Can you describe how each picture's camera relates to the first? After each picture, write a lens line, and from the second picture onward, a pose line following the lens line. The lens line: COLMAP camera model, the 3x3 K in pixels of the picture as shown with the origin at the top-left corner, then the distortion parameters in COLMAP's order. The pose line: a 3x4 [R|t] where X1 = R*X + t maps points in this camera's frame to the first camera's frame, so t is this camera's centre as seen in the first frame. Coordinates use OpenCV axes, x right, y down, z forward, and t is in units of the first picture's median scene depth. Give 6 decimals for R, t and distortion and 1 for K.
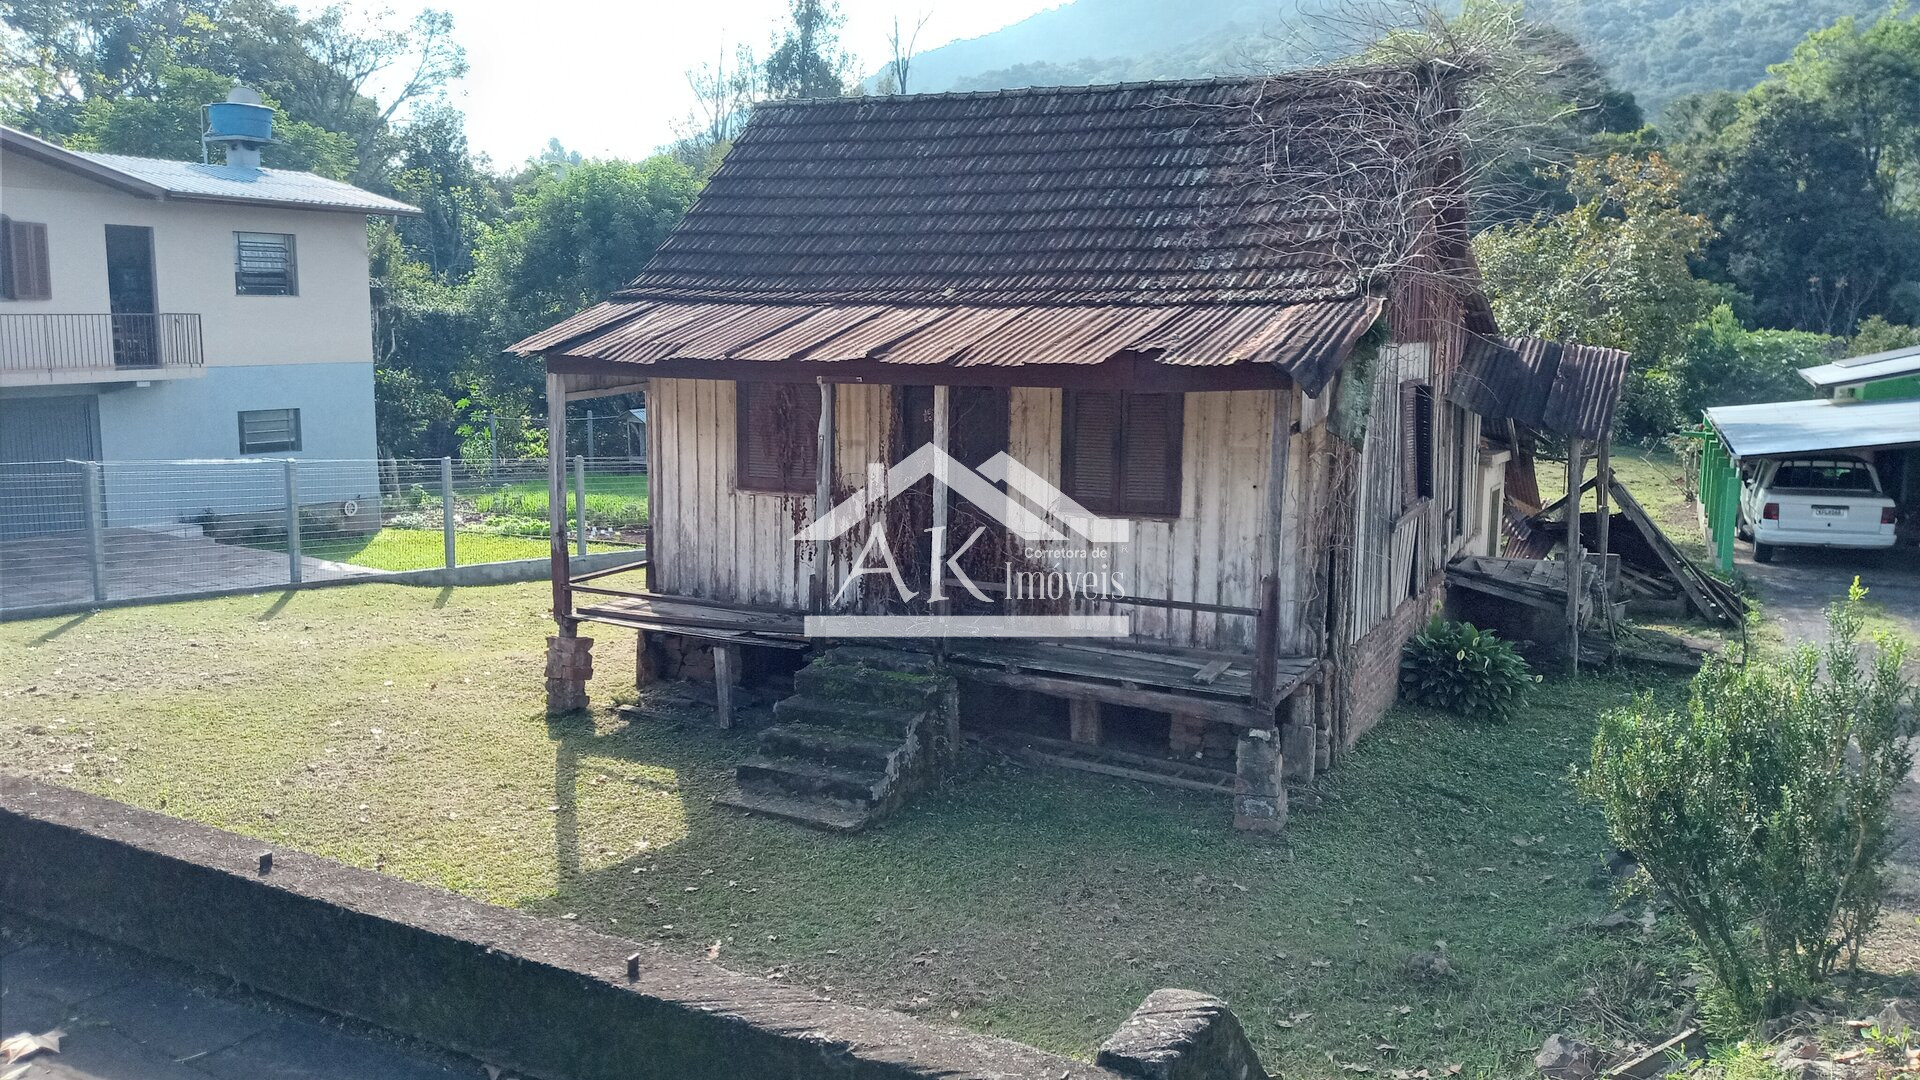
lens RADIAL K [[1473.6, 0, 1006.9], [0, 1473.6, 544.3], [0, 0, 1]] dist [0.051161, -0.130043]
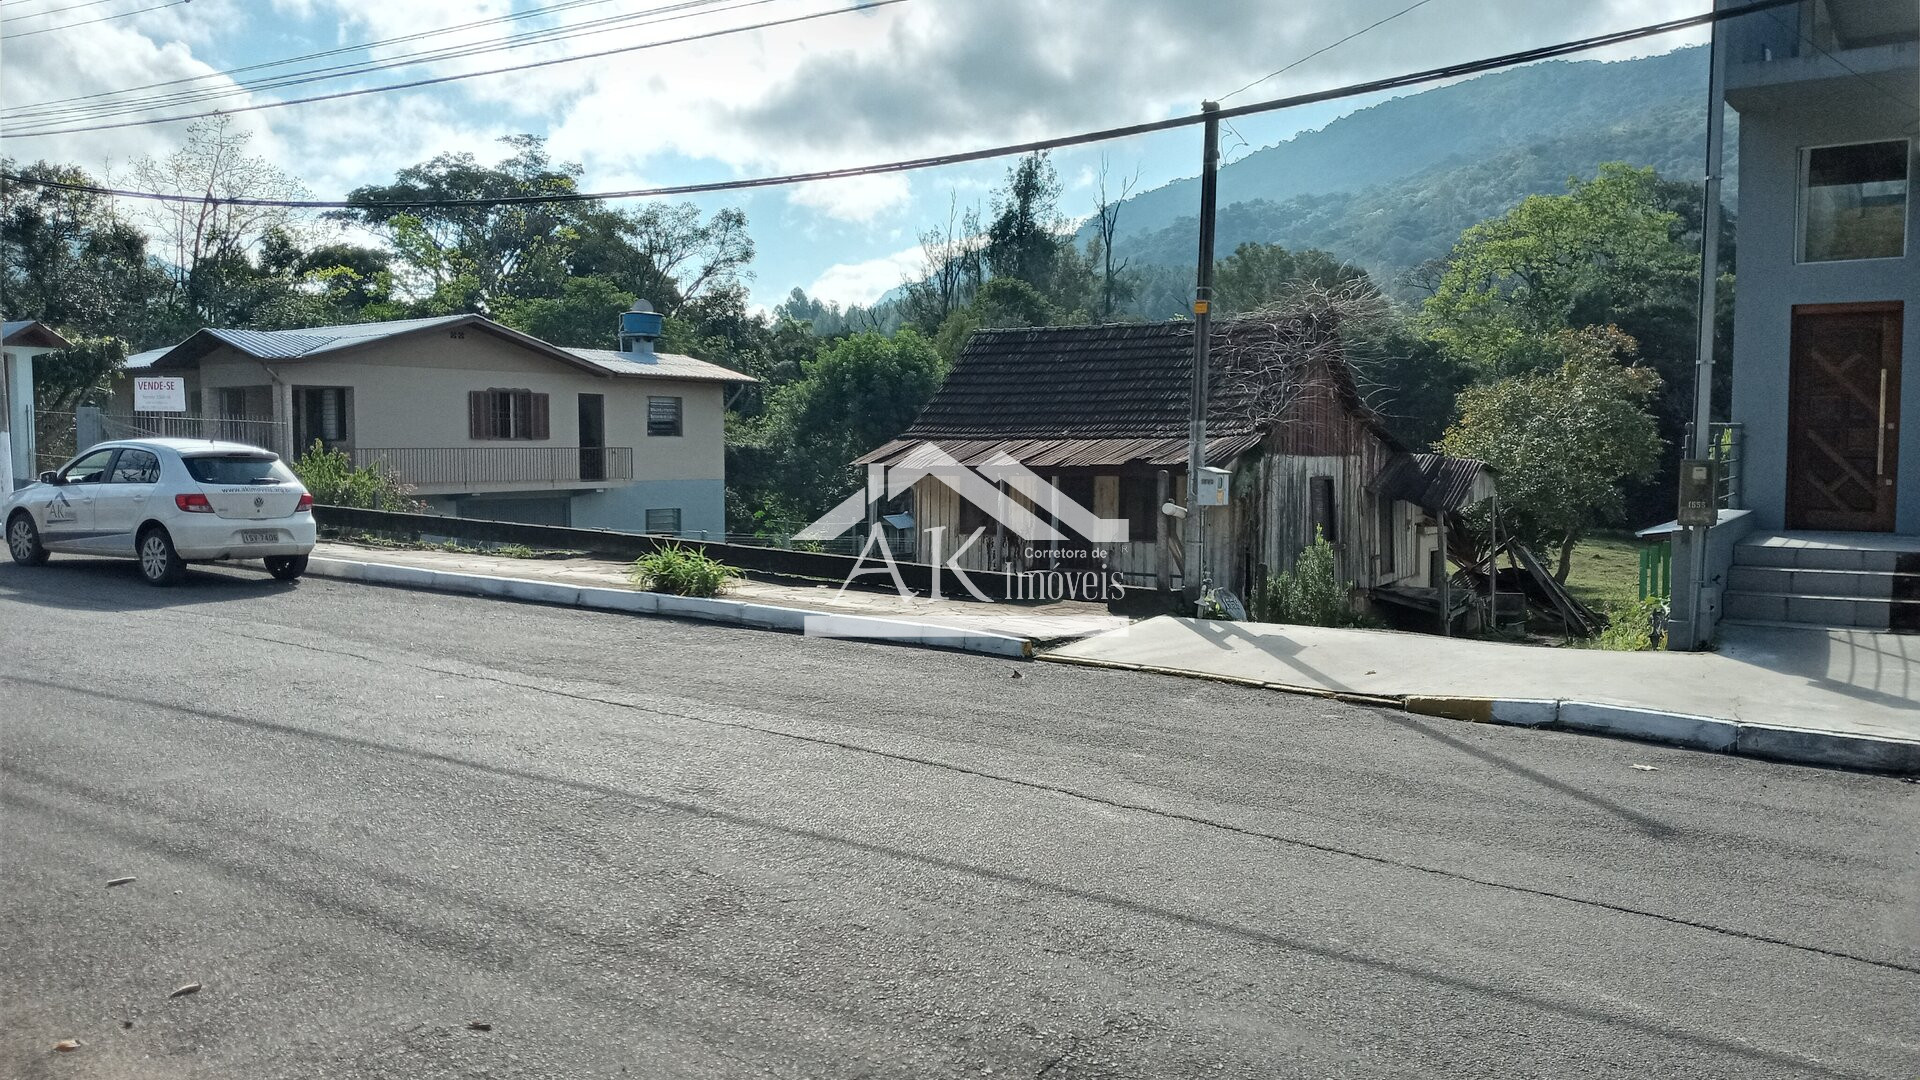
lens RADIAL K [[1618.0, 0, 960.0], [0, 1618.0, 540.0], [0, 0, 1]] dist [0.051314, -0.000992]
pose [[0.984157, 0.001577, -0.177294, 0.110495], [-0.018789, 0.995257, -0.095445, 0.098587], [0.176302, 0.097264, 0.979519, -0.614013]]
